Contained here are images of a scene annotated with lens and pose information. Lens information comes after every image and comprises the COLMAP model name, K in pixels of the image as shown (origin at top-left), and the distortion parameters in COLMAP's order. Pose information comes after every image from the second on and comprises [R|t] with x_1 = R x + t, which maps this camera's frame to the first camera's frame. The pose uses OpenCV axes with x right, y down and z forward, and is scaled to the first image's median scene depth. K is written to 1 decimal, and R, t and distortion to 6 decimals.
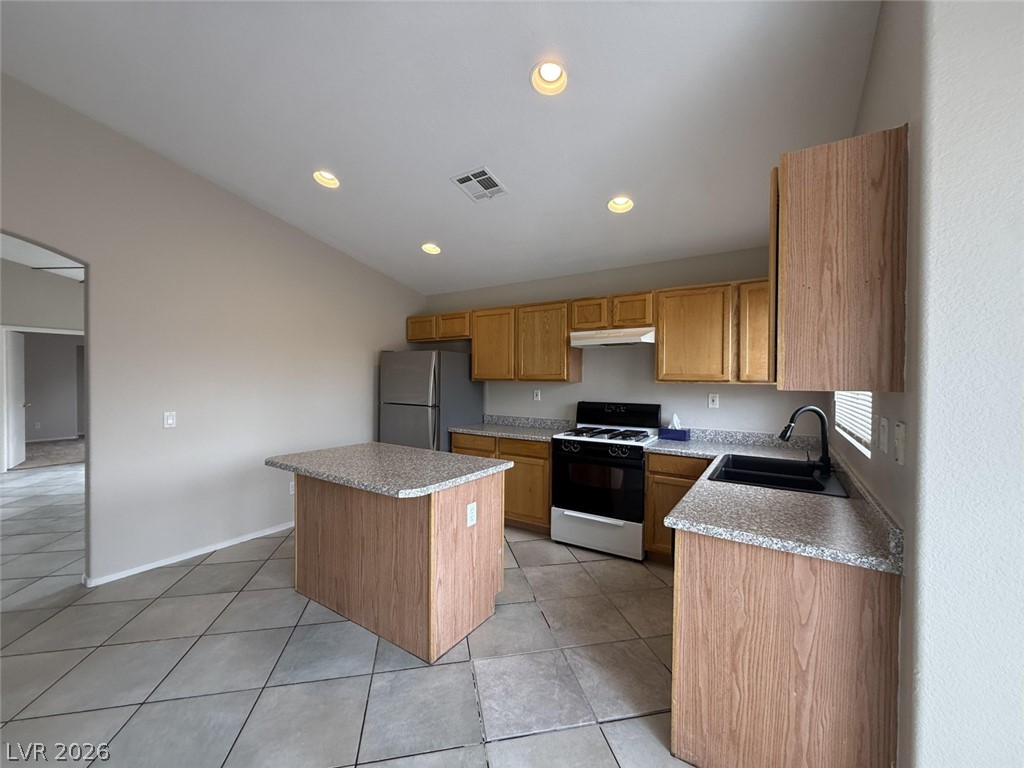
lens RADIAL K [[407.6, 0, 508.9], [0, 407.6, 384.9], [0, 0, 1]] dist [-0.000253, 0.000198]
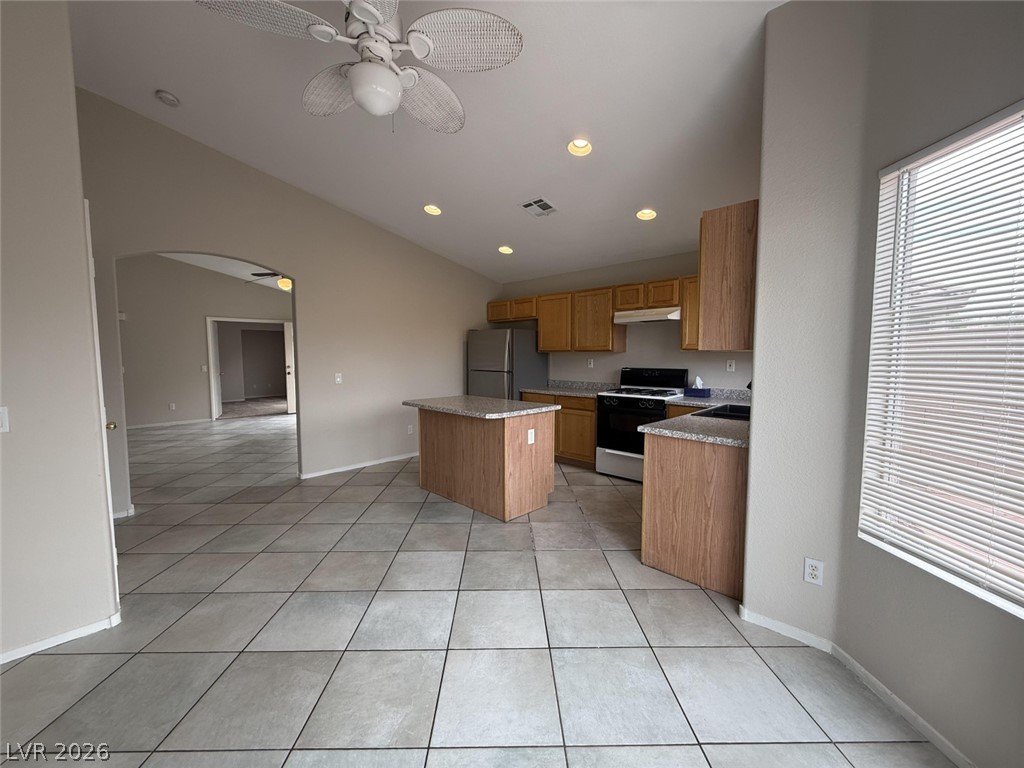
lens RADIAL K [[407.6, 0, 508.9], [0, 407.6, 384.9], [0, 0, 1]] dist [-0.000253, 0.000198]
pose [[0.982056, 0.005060, -0.188521, 0.091933], [0.006070, 0.998274, 0.058414, 0.025791], [0.188491, -0.058510, 0.980330, -0.408880]]
